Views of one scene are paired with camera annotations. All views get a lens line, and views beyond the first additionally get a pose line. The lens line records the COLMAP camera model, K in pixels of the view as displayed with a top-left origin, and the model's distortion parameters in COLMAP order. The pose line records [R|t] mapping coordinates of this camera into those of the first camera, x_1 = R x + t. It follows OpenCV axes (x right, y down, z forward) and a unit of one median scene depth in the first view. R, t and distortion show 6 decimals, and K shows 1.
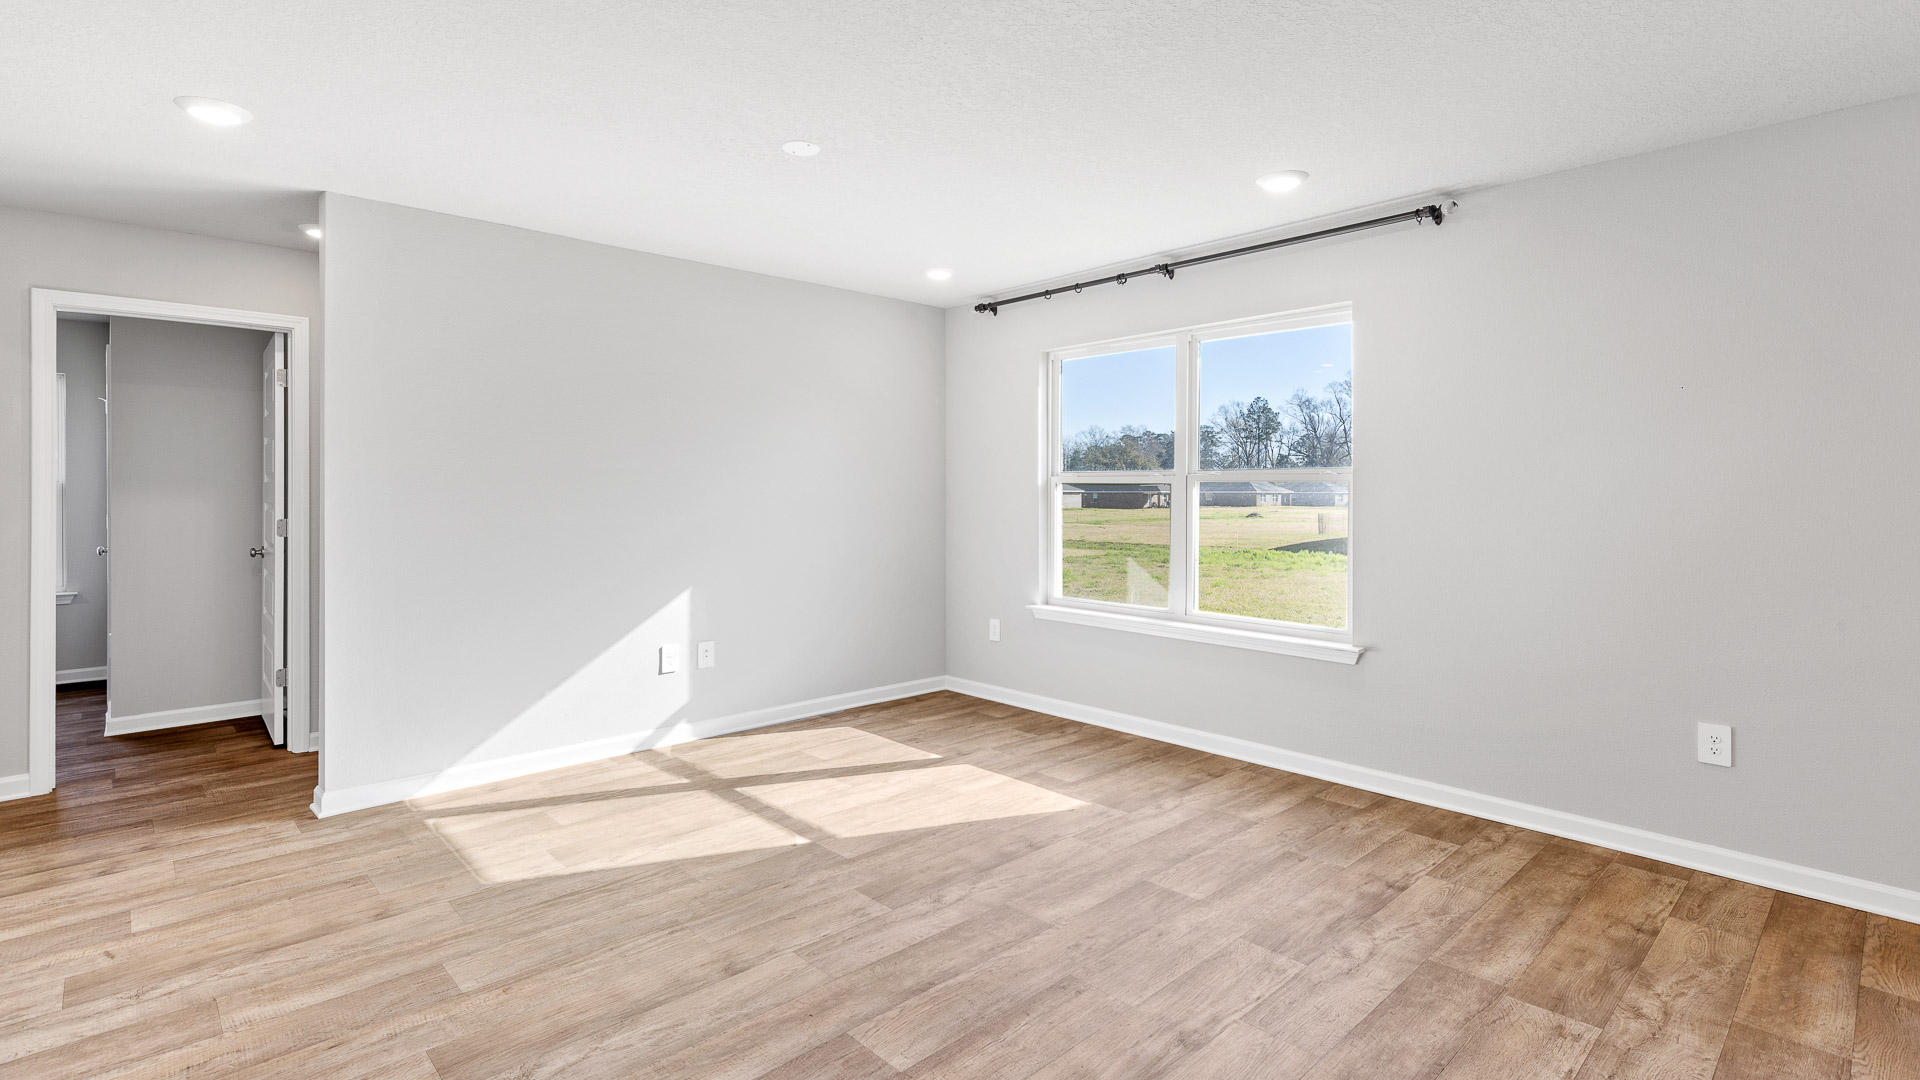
lens RADIAL K [[886.4, 0, 987.1], [0, 886.4, 493.1], [0, 0, 1]] dist [0.000049, -0.000036]
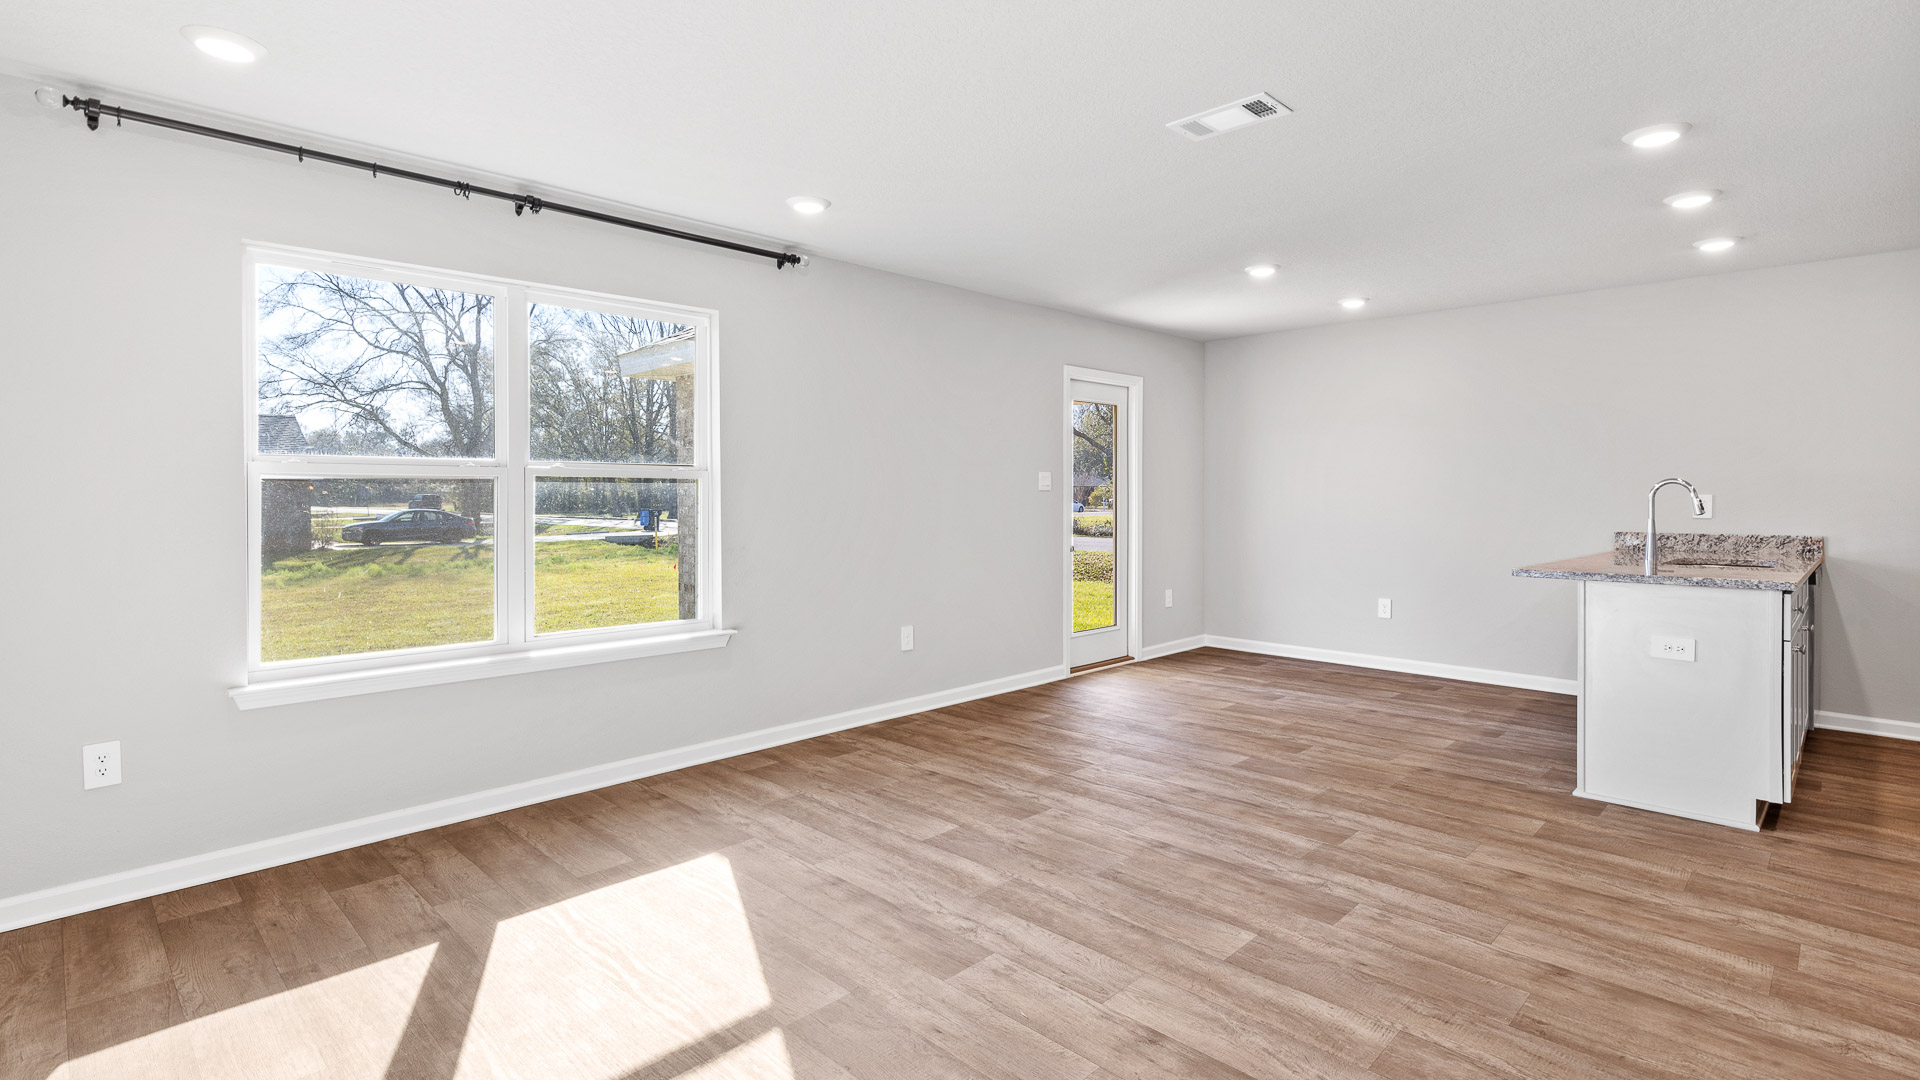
lens RADIAL K [[918.6, 0, 961.1], [0, 918.6, 497.7], [0, 0, 1]] dist [0.018095, 0.000381]
pose [[-0.018491, -0.011587, 0.999762, -0.955398], [0.000846, 0.999932, 0.011604, -0.001938], [-0.999829, 0.001060, -0.018480, 0.969433]]
